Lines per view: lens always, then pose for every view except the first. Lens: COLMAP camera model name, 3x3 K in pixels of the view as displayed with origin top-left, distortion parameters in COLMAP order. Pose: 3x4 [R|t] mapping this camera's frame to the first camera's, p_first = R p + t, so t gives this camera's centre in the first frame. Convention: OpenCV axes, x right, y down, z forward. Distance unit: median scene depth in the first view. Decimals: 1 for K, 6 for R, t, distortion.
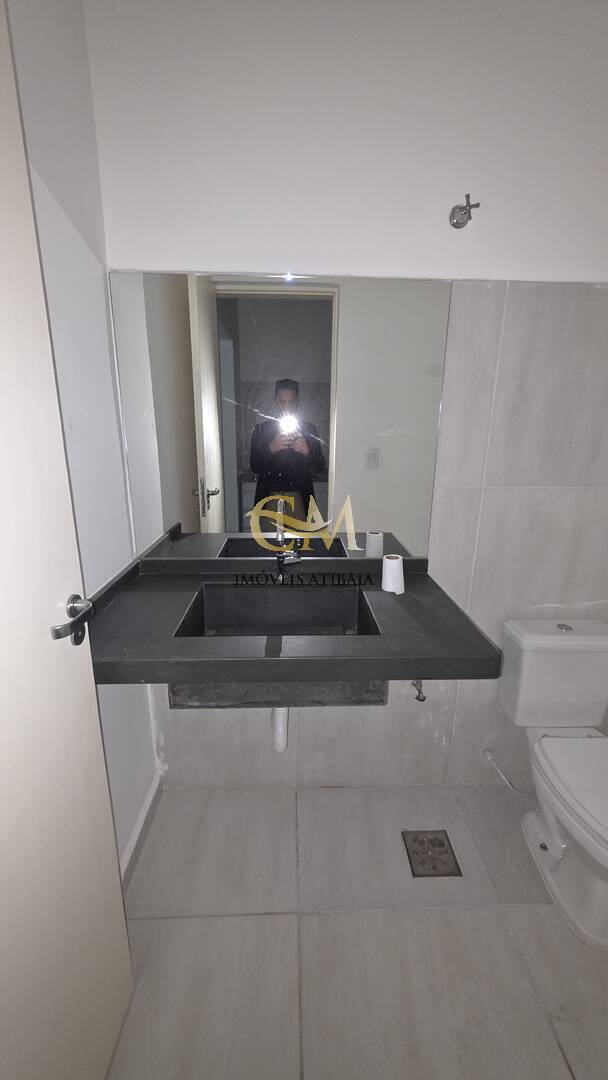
lens RADIAL K [[428.7, 0, 306.6], [0, 428.7, 539.2], [0, 0, 1]] dist [-0.000419, 0.000660]
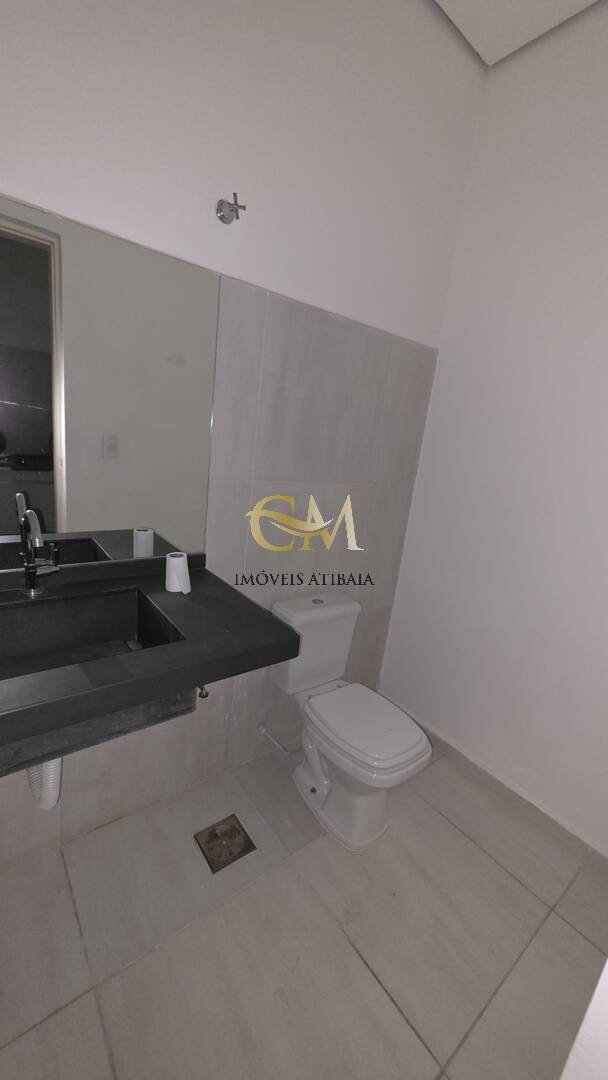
lens RADIAL K [[428.7, 0, 306.6], [0, 428.7, 539.2], [0, 0, 1]] dist [-0.000419, 0.000660]
pose [[0.801662, -0.065163, 0.594216, -0.118836], [0.054313, 0.997869, 0.036156, -0.010588], [-0.595306, 0.003289, 0.803493, 0.069948]]
